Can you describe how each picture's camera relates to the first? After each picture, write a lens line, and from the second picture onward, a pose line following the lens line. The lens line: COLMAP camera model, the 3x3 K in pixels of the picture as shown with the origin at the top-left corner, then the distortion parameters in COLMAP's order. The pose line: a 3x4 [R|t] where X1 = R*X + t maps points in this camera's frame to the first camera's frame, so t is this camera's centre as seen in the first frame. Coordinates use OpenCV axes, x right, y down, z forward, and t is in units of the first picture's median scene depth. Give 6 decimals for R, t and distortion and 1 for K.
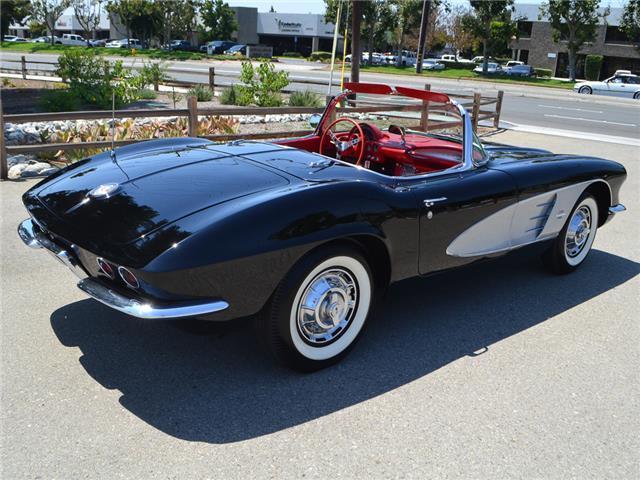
lens RADIAL K [[679.1, 0, 304.1], [0, 679.1, 240.9], [0, 0, 1]] dist [-0.098685, 0.019850]
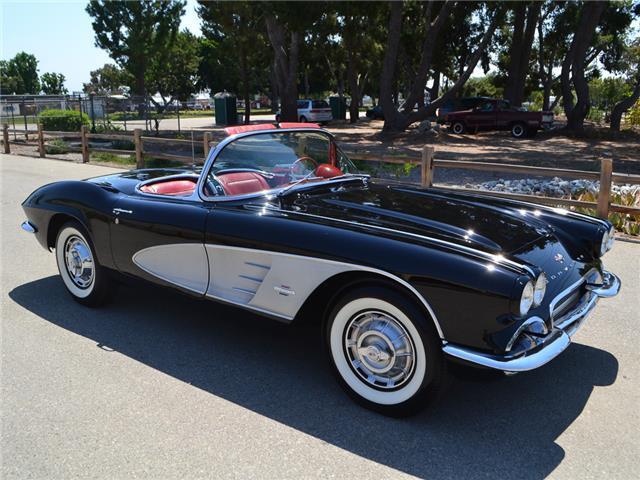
lens RADIAL K [[632.6, 0, 320.0], [0, 632.6, 240.0], [0, 0, 1]] dist [-0.082261, -0.000550]
pose [[0.165397, 0.170094, -0.971448, 1.103631], [-0.274126, 0.954129, 0.120390, -0.195615], [0.947364, 0.246387, 0.204437, 0.915642]]
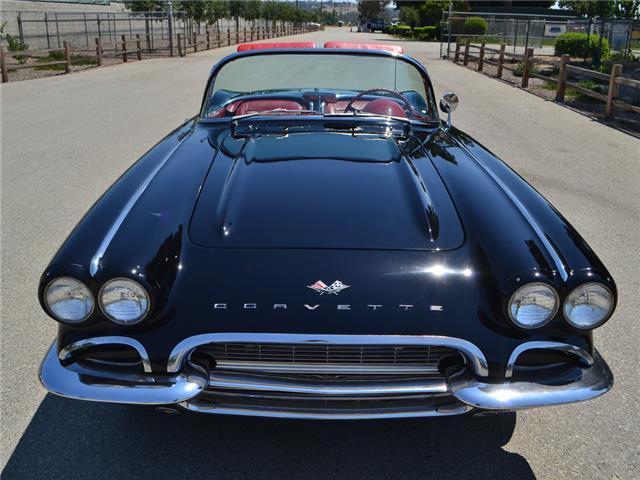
lens RADIAL K [[632.6, 0, 320.0], [0, 632.6, 240.0], [0, 0, 1]] dist [-0.082261, -0.000550]
pose [[-0.674709, 0.193107, -0.712374, 0.749879], [-0.255491, 0.844393, 0.470876, -0.386440], [0.692453, 0.499710, -0.520383, 1.530661]]
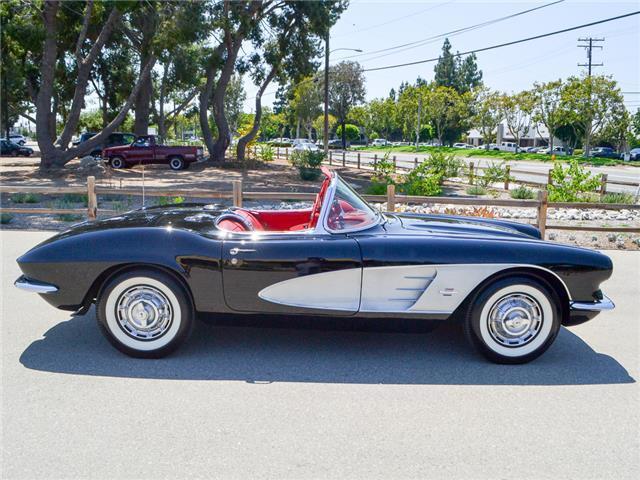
lens RADIAL K [[619.1, 0, 311.0], [0, 619.1, 248.4], [0, 0, 1]] dist [-0.094921, 0.000959]
pose [[0.751707, 0.086805, -0.653759, 0.856523], [-0.172320, 0.982715, -0.067655, -0.006608], [0.636586, 0.163513, 0.753672, 0.174948]]
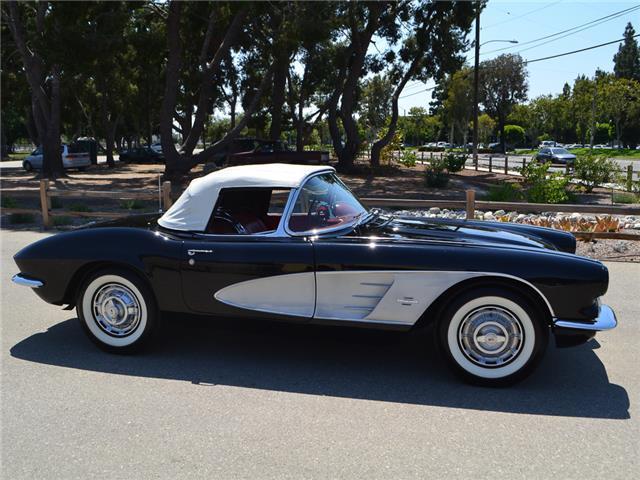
lens RADIAL K [[679.1, 0, 304.1], [0, 679.1, 240.9], [0, 0, 1]] dist [-0.098685, 0.019850]
pose [[0.547765, 0.075120, -0.833253, 1.110572], [-0.208566, 0.976778, -0.049048, -0.047281], [0.810218, 0.200655, 0.550712, 0.377063]]
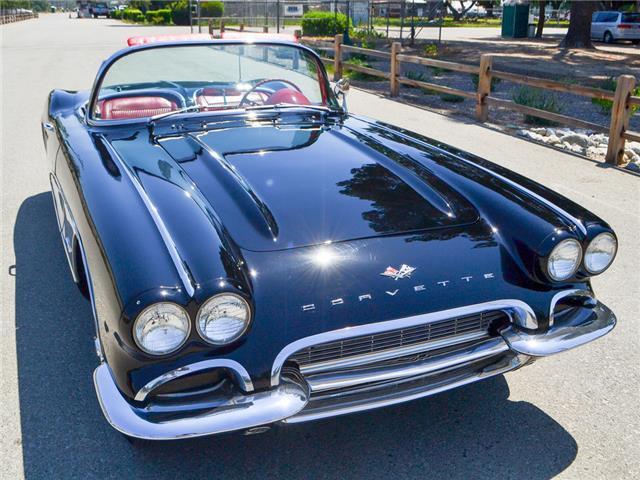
lens RADIAL K [[691.9, 0, 318.4], [0, 691.9, 214.6], [0, 0, 1]] dist [-0.094255, 0.016643]
pose [[-0.324229, 0.230026, -0.917586, 0.893291], [-0.298055, 0.895740, 0.329868, -0.338491], [0.897797, 0.380444, -0.221864, 1.373890]]
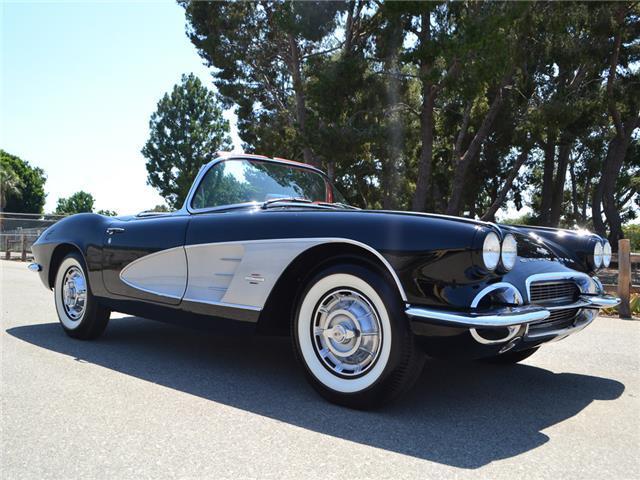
lens RADIAL K [[626.4, 0, 312.2], [0, 626.4, 239.3], [0, 0, 1]] dist [-0.081476, 0.010263]
pose [[0.085316, -0.065540, -0.994196, 1.106797], [-0.297905, 0.950510, -0.088224, -0.040532], [0.950775, 0.303703, 0.061569, 1.044778]]
